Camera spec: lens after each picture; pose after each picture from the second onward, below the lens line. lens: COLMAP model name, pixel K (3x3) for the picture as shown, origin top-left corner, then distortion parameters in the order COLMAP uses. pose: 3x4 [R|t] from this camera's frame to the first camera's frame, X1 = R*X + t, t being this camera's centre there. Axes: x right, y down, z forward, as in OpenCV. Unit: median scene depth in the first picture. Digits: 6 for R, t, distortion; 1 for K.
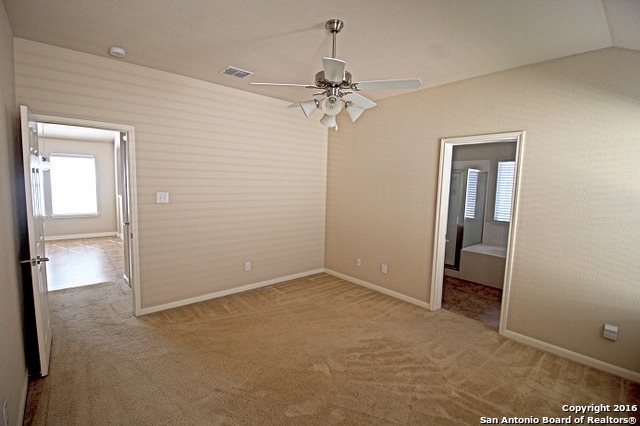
lens RADIAL K [[296.4, 0, 316.6], [0, 296.4, 206.4], [0, 0, 1]] dist [-0.015098, -0.000580]
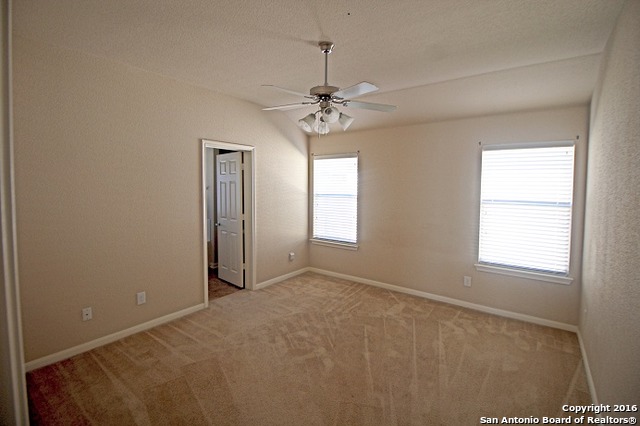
lens RADIAL K [[296.4, 0, 316.6], [0, 296.4, 206.4], [0, 0, 1]] dist [-0.015098, -0.000580]
pose [[-0.197210, -0.098383, 0.975412, -0.796967], [0.076955, 0.990328, 0.115447, -0.101599], [-0.977336, 0.097830, -0.187731, 0.976469]]
